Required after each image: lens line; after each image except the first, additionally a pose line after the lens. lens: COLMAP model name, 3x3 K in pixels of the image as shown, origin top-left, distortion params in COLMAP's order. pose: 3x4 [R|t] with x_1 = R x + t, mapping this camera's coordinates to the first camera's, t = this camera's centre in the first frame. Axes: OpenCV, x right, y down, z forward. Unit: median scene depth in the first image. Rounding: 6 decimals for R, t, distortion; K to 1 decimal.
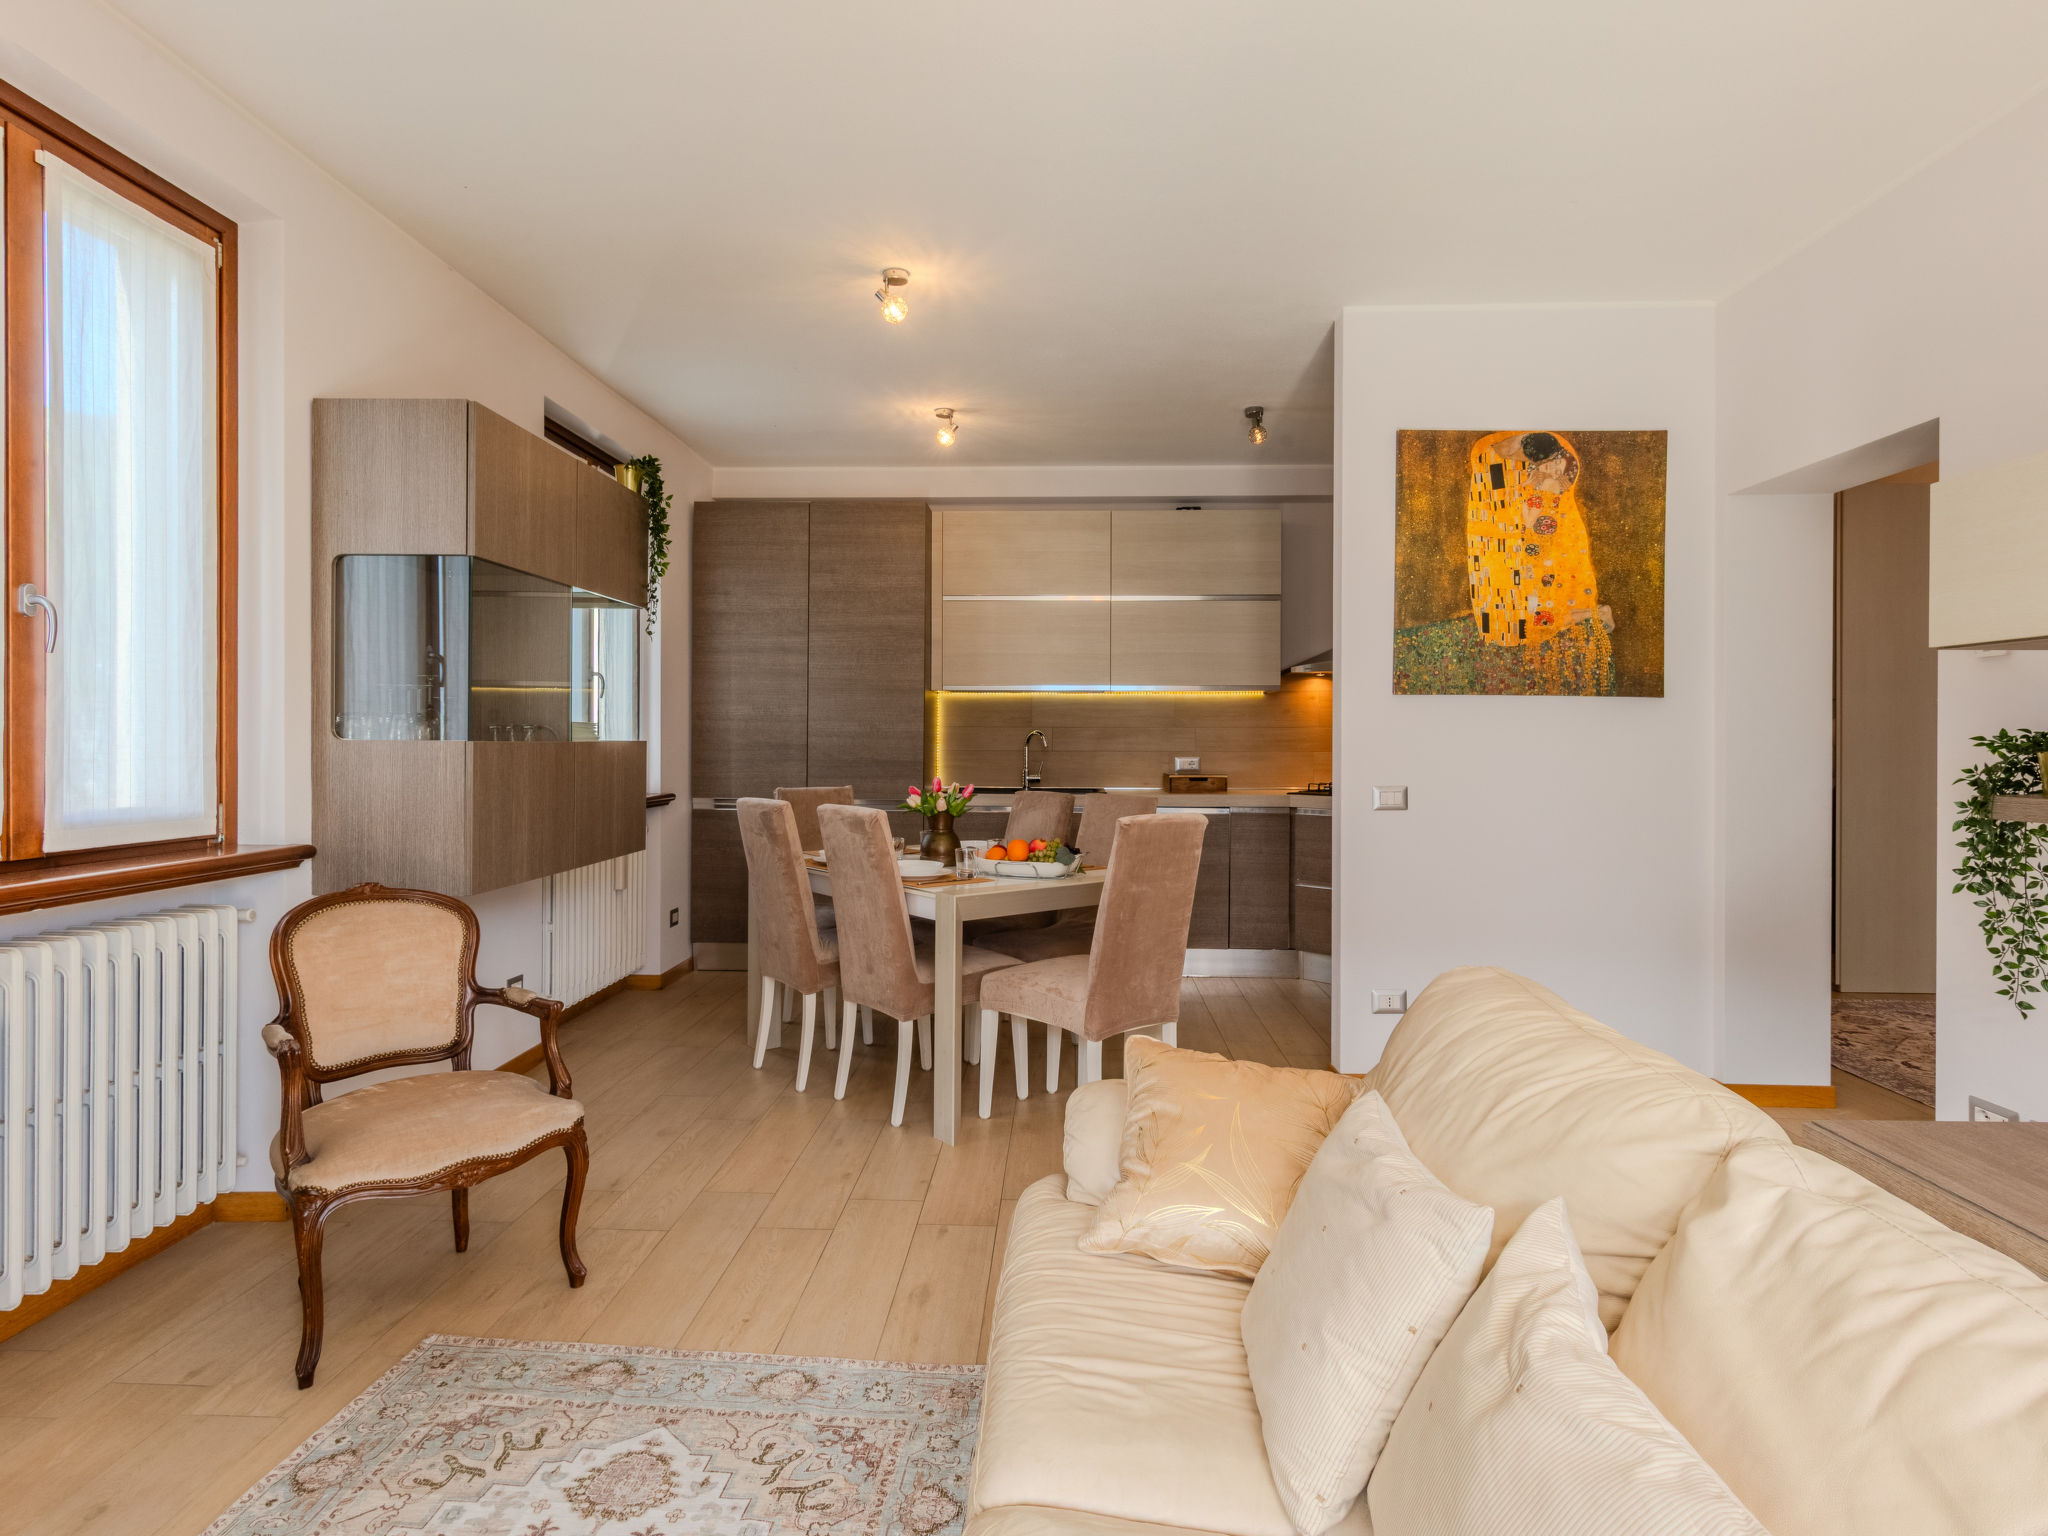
lens RADIAL K [[1122.1, 0, 1018.9], [0, 1122.1, 741.8], [0, 0, 1]] dist [0.004653, -0.000294]
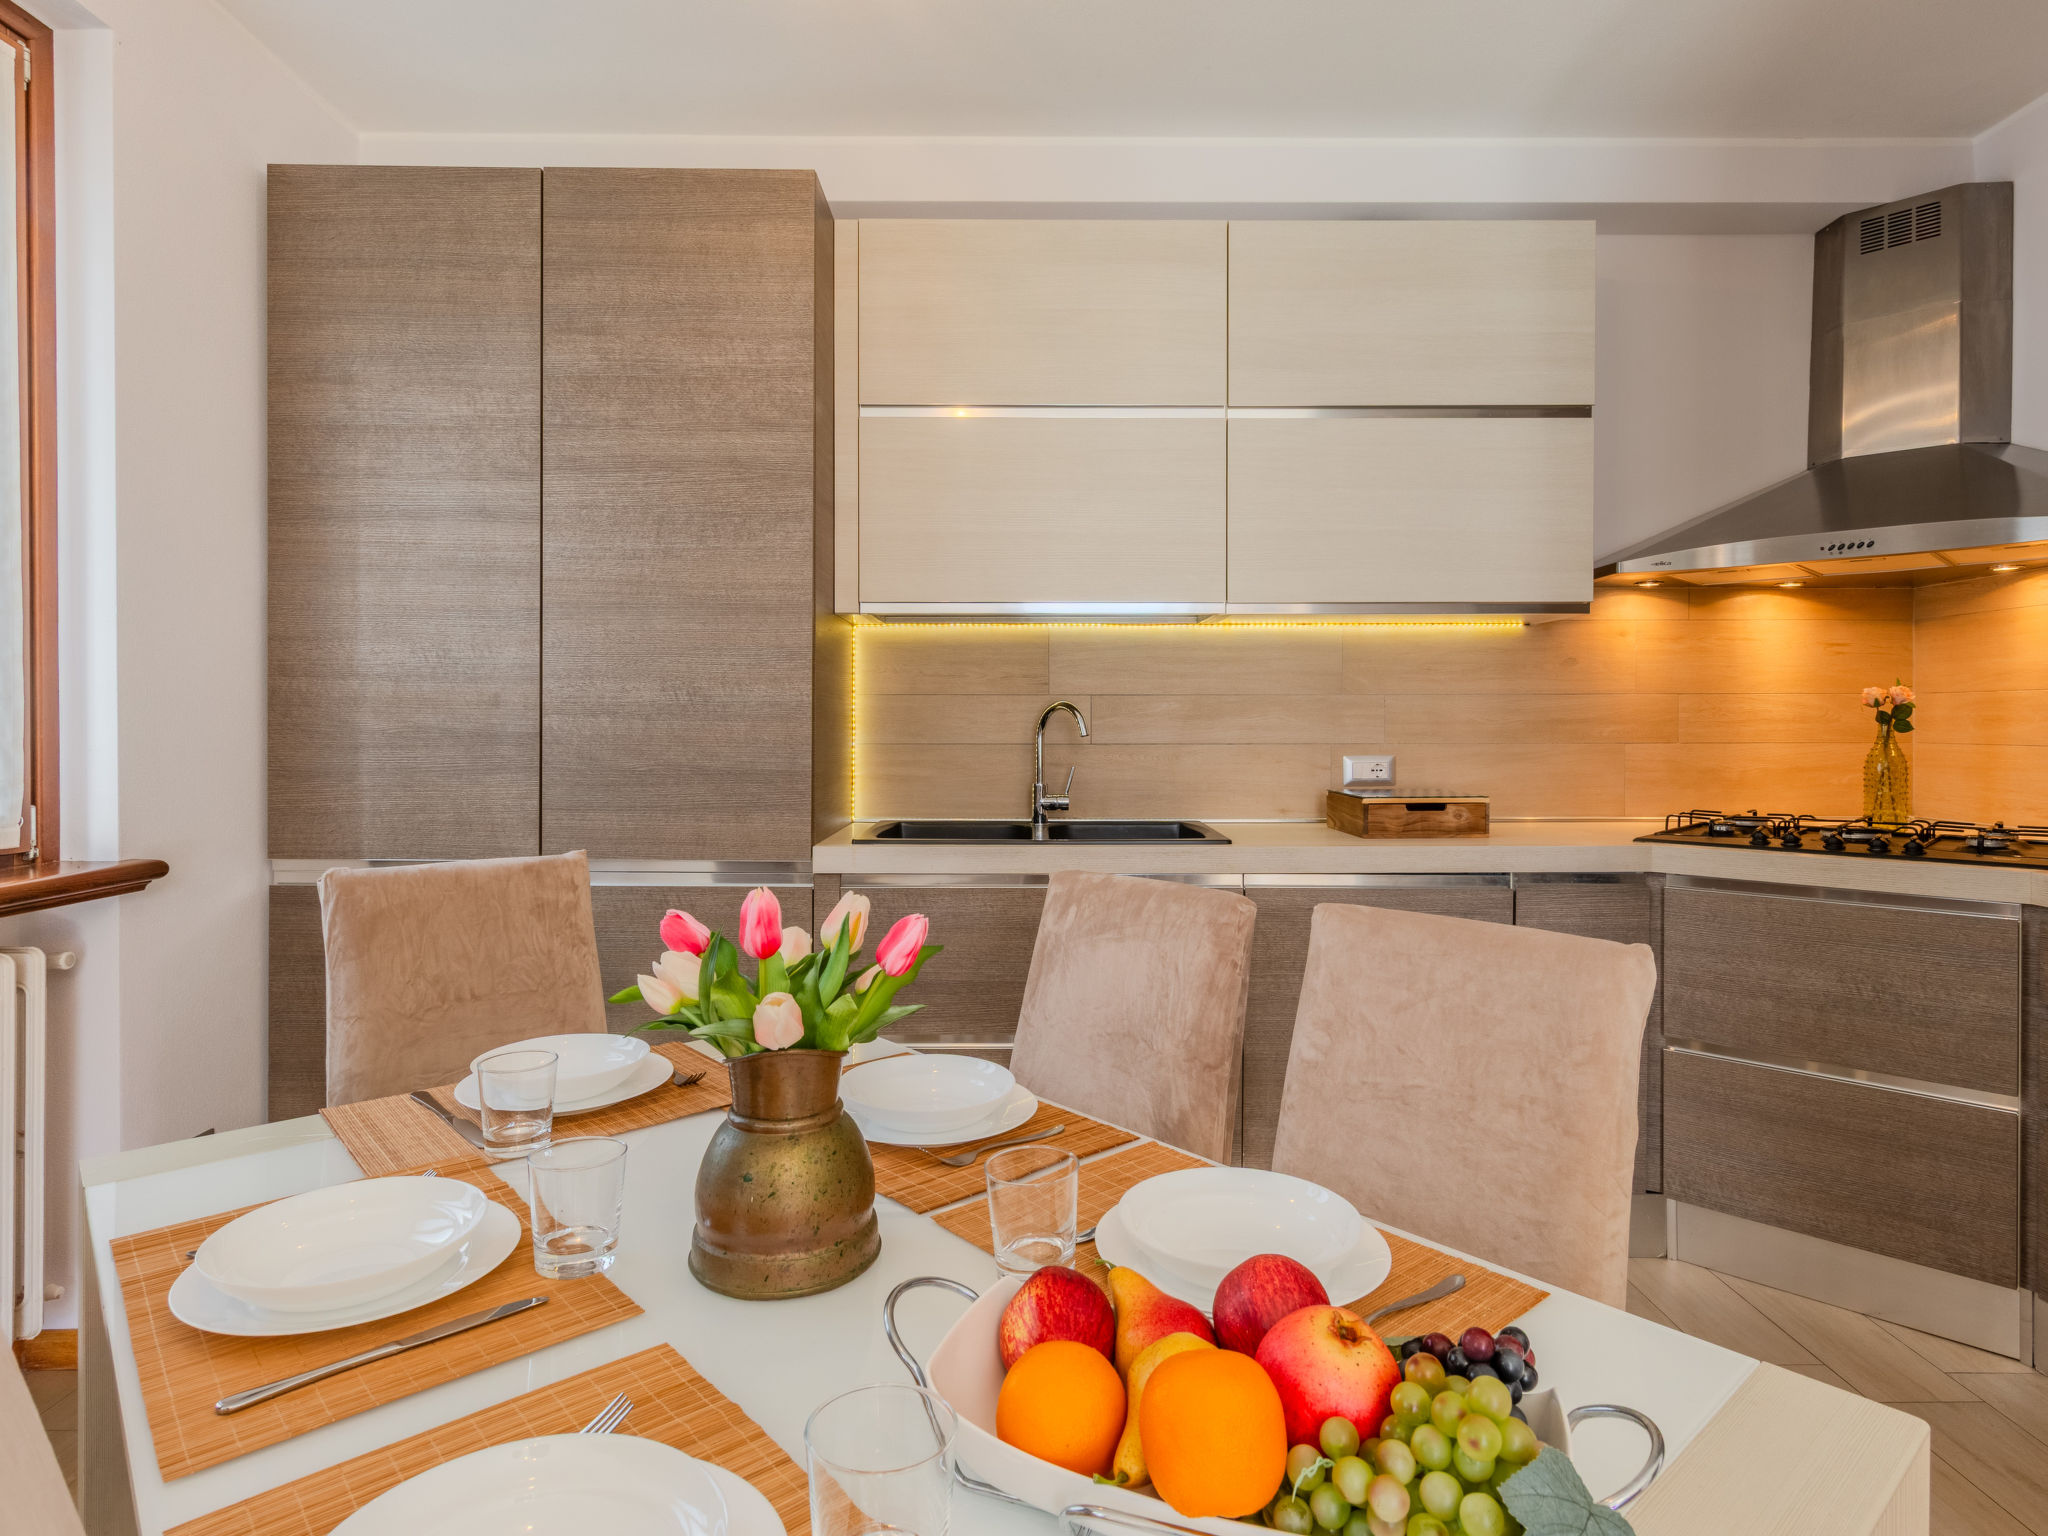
lens RADIAL K [[1125.2, 0, 1047.7], [0, 1125.2, 758.5], [0, 0, 1]] dist [0.001121, -0.000356]
pose [[0.998020, -0.005081, 0.062693, -0.021449], [0.003219, 0.999552, 0.029771, -0.000068], [-0.062816, -0.029511, 0.997589, 0.552272]]
